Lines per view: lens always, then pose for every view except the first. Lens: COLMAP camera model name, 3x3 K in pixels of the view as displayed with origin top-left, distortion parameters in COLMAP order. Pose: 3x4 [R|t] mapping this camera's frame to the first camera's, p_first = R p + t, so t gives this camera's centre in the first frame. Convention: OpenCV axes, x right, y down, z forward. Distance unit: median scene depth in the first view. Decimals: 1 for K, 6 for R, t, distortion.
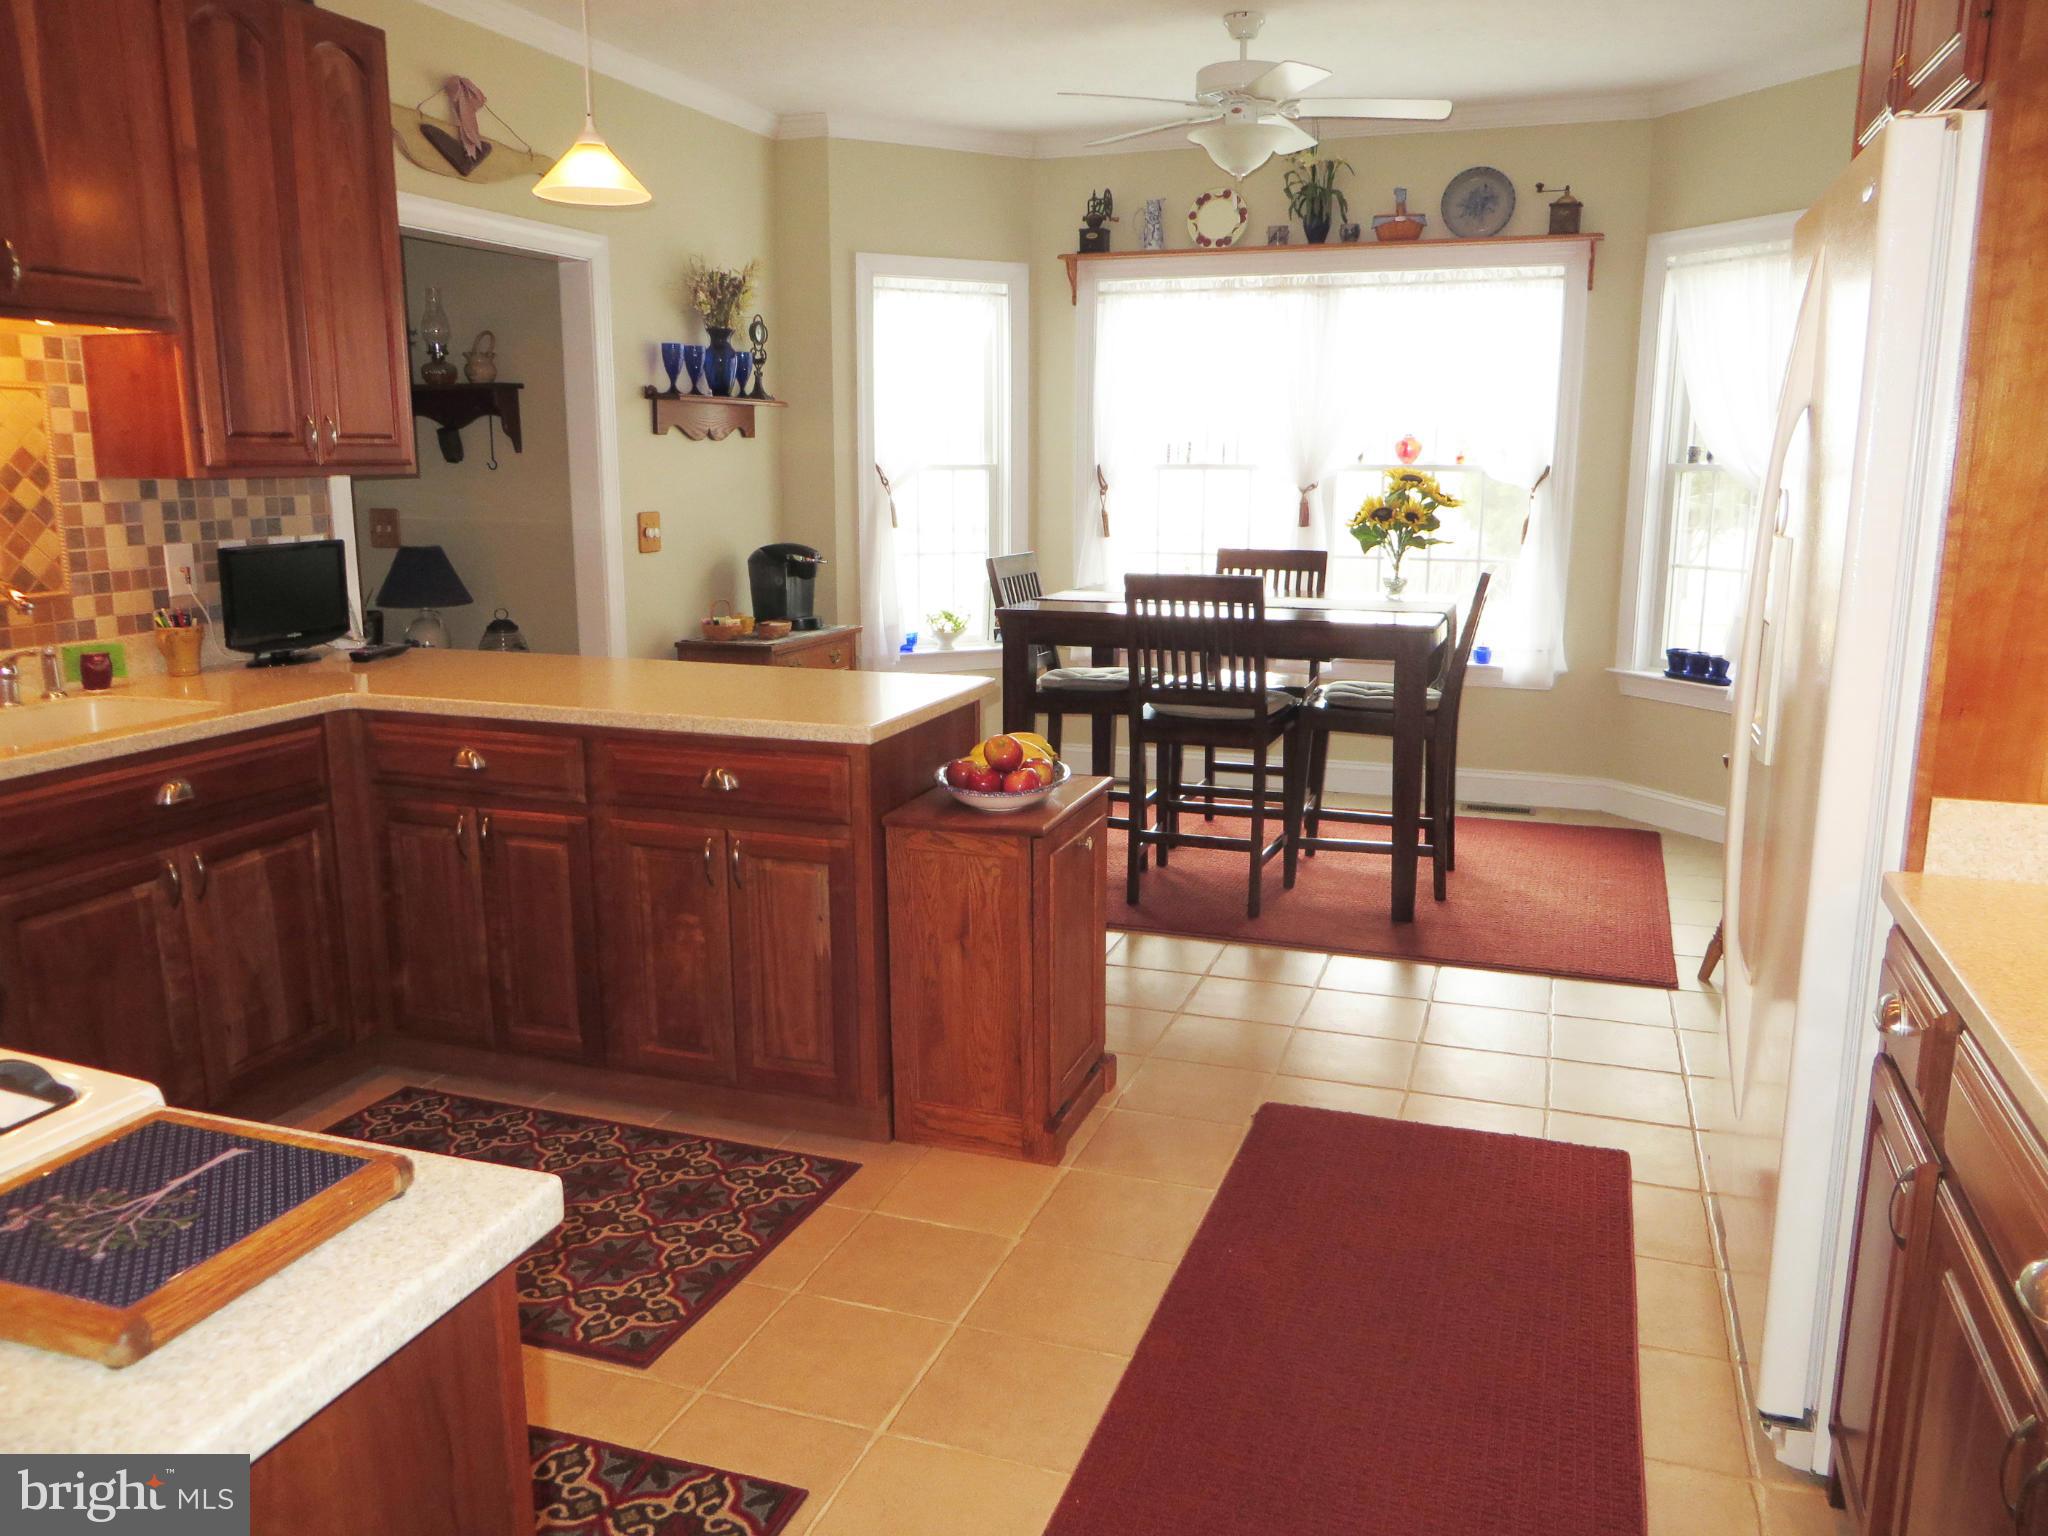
lens RADIAL K [[1551.6, 0, 1022.8], [0, 1551.6, 766.1], [0, 0, 1]] dist [-0.012455, 0.008750]
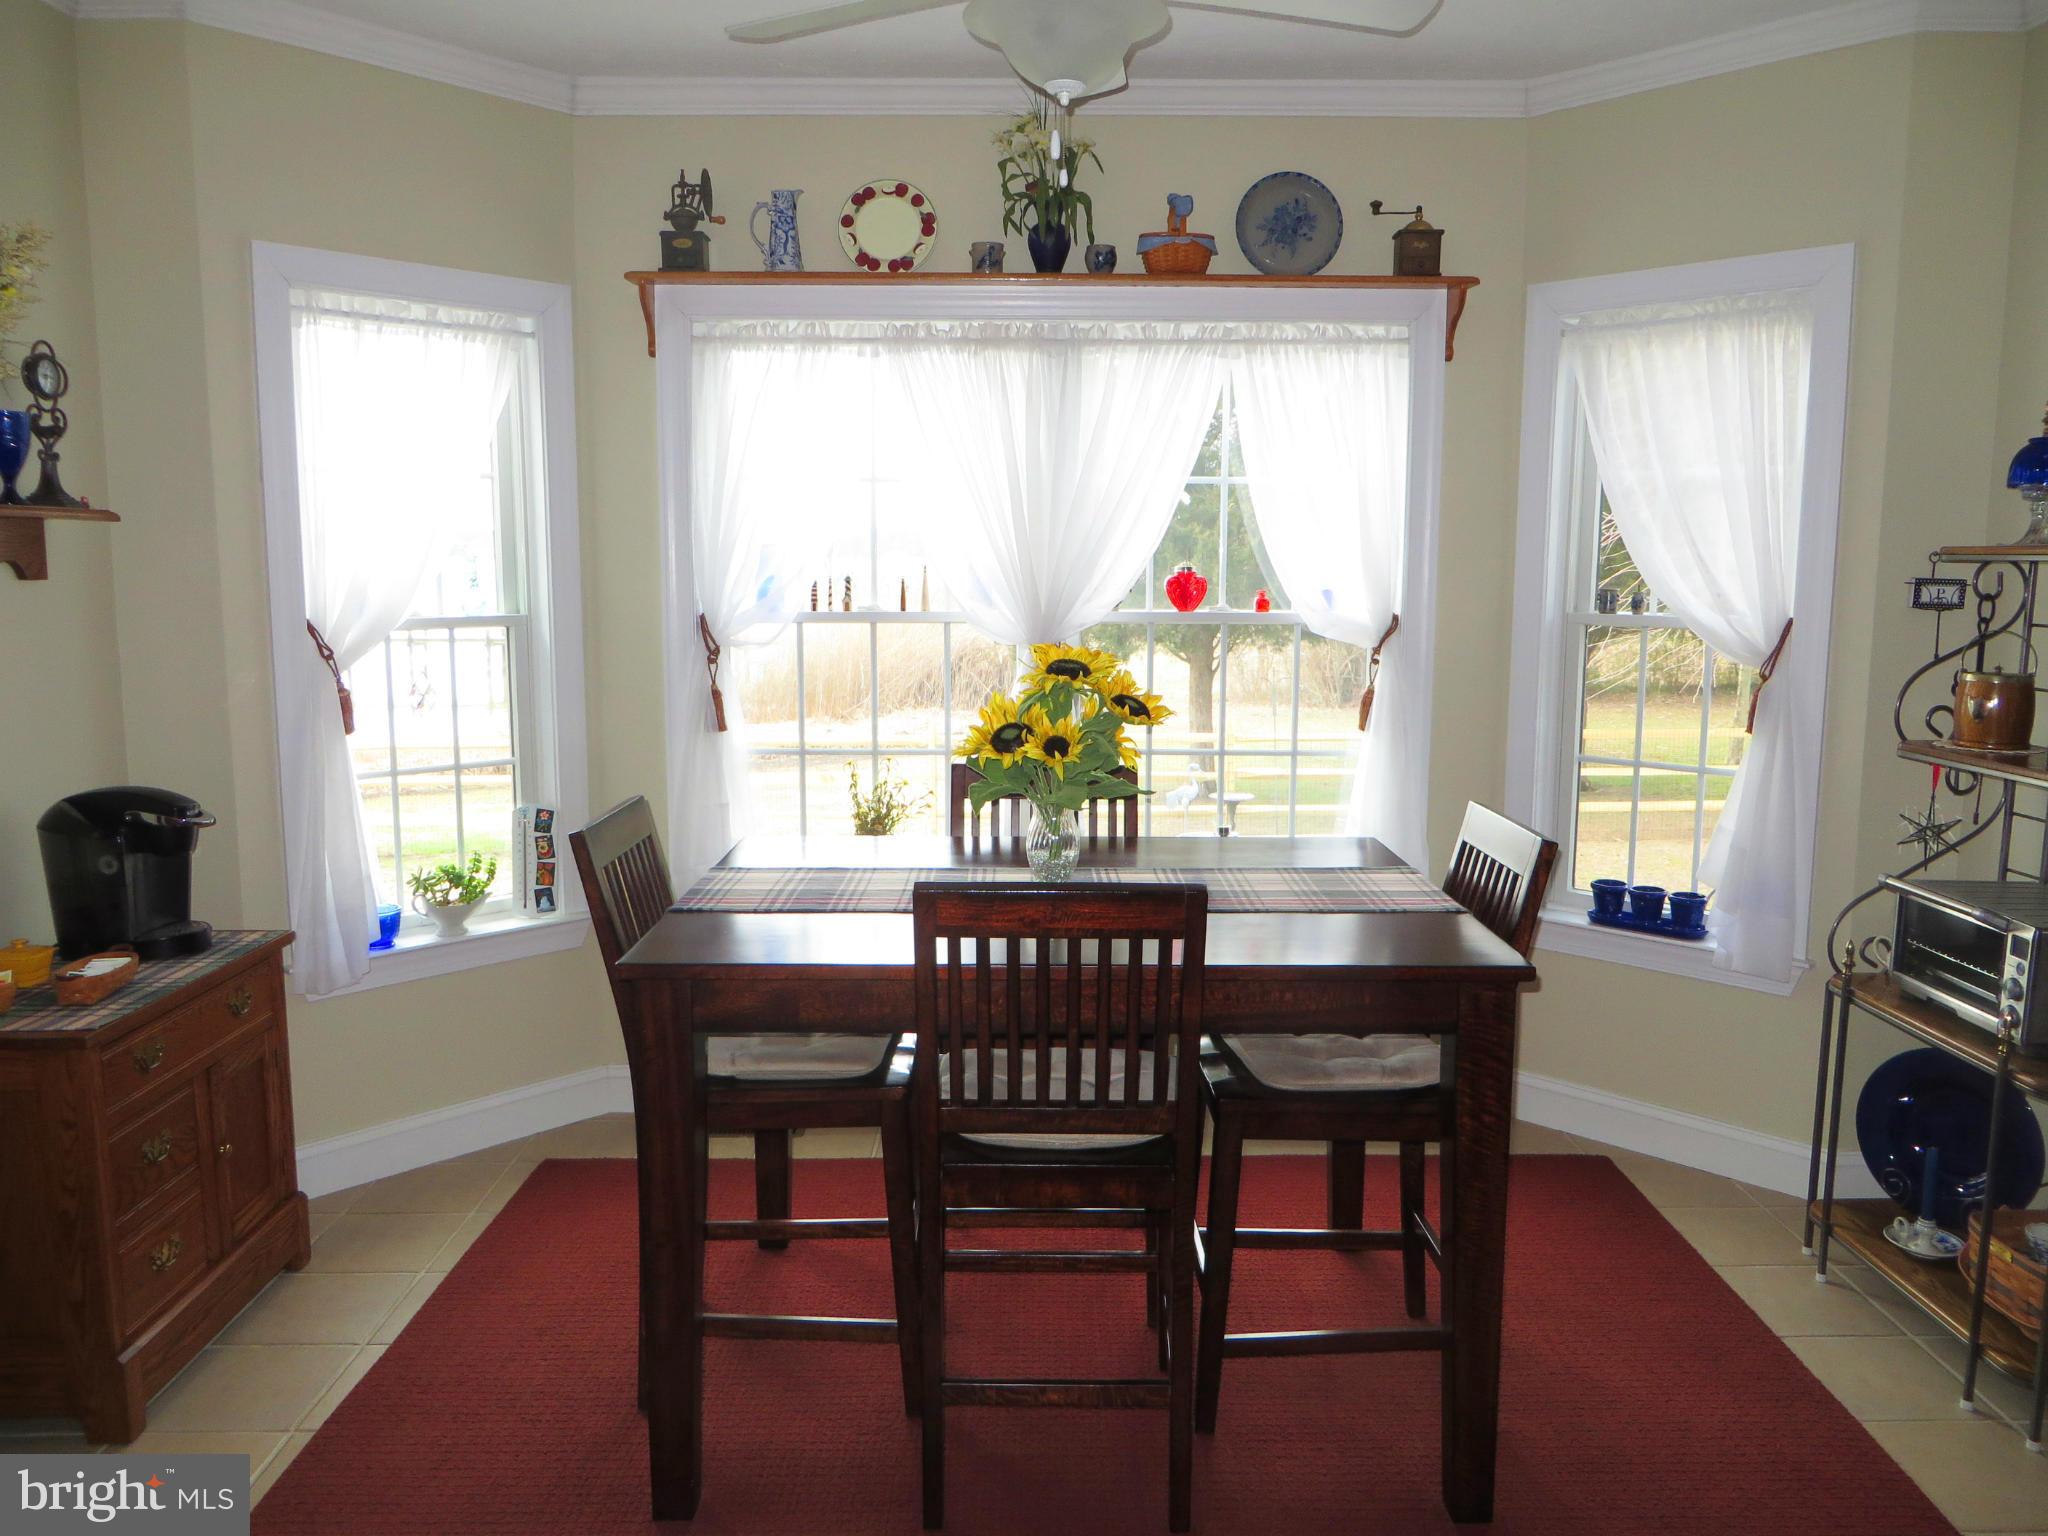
lens RADIAL K [[1551.6, 0, 1029.4], [0, 1551.6, 772.7], [0, 0, 1]] dist [-0.012455, 0.008750]
pose [[0.937686, -0.047795, 0.344182, -0.048059], [0.067410, 0.996699, -0.045243, -0.103679], [-0.340884, 0.065625, 0.937812, 0.416222]]
